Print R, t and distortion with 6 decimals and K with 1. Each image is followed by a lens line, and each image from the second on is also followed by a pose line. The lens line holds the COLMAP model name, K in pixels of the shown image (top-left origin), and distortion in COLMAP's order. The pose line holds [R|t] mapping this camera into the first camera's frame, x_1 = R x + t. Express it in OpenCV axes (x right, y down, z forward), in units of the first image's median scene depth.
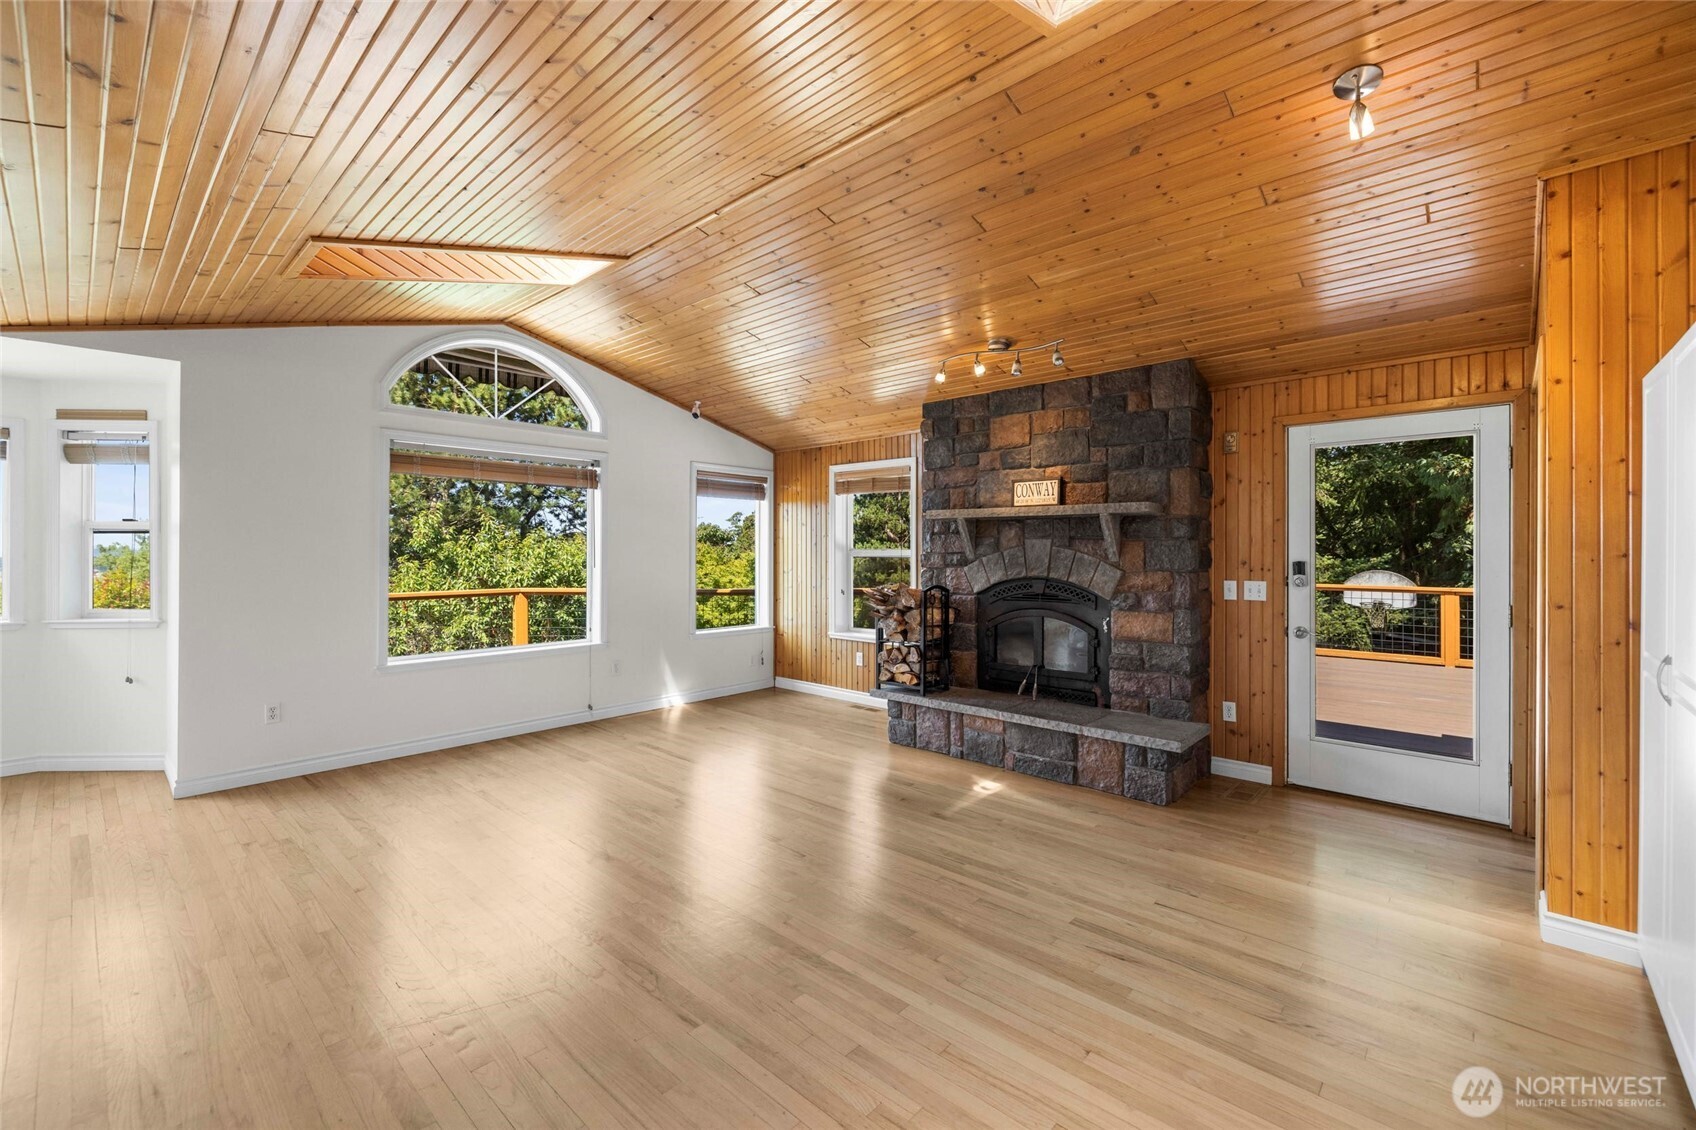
lens RADIAL K [[714.9, 0, 842.5], [0, 714.9, 553.3], [0, 0, 1]] dist [0.000529, 0.001214]
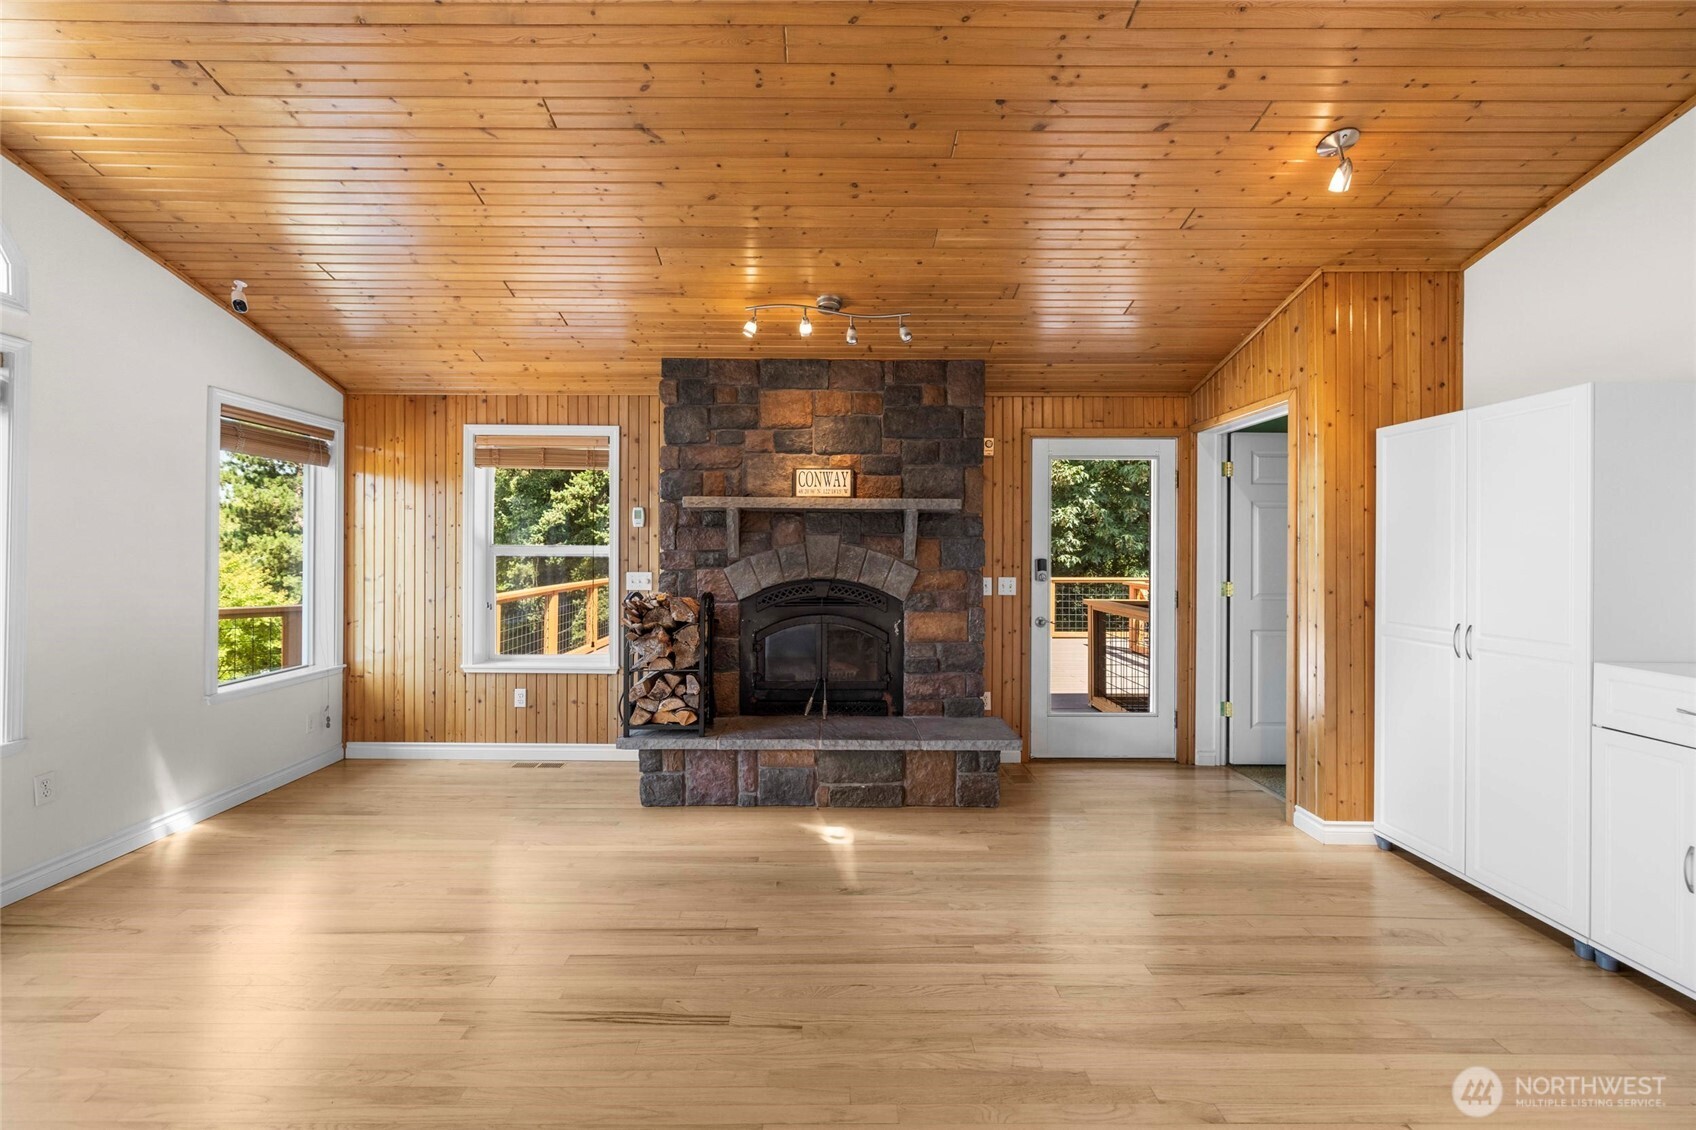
lens RADIAL K [[714.9, 0, 835.9], [0, 714.9, 548.4], [0, 0, 1]] dist [0.000529, 0.001214]
pose [[0.733137, 0.002781, 0.680075, -0.330187], [-0.001646, 0.999996, -0.002315, -0.001853], [-0.680079, 0.000578, 0.733139, 0.361642]]
